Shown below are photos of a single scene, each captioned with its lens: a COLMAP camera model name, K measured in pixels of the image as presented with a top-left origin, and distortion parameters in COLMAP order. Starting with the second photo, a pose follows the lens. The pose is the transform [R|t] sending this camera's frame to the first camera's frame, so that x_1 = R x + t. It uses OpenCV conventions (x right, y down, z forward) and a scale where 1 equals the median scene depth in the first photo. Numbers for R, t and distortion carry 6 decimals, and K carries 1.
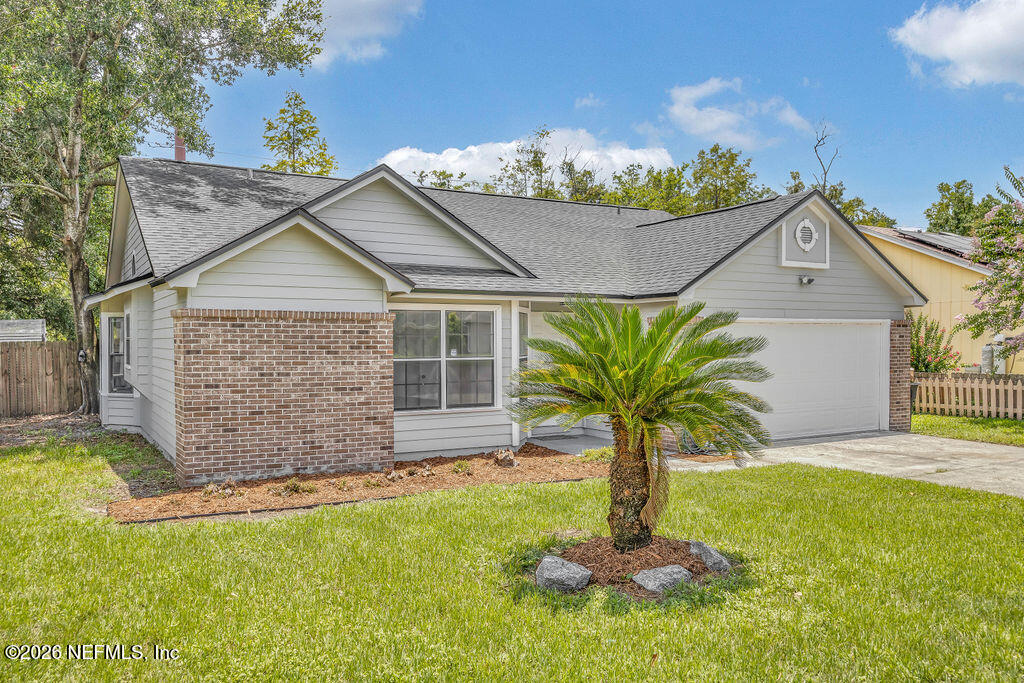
lens RADIAL K [[811.7, 0, 512.0], [0, 811.7, 341.5], [0, 0, 1]] dist [-0.002953, -0.002362]
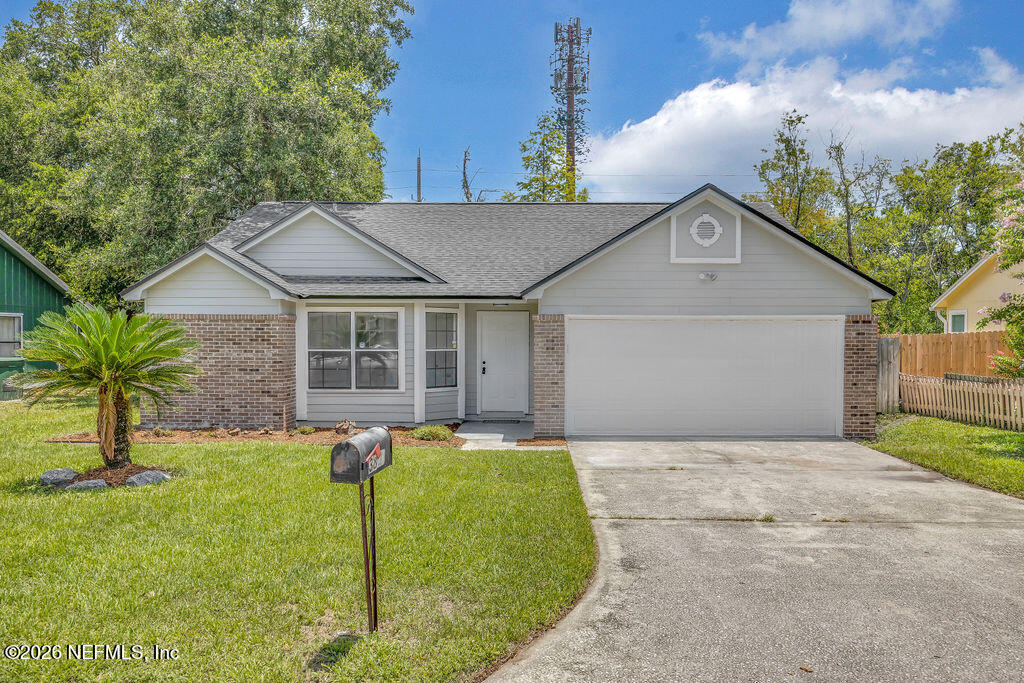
lens RADIAL K [[811.7, 0, 512.0], [0, 811.7, 341.5], [0, 0, 1]] dist [-0.002953, -0.002362]
pose [[0.853134, 0.008708, -0.521619, 0.728793], [-0.006047, 0.999959, 0.006803, -0.001828], [0.521657, -0.002649, 0.853151, 0.040616]]
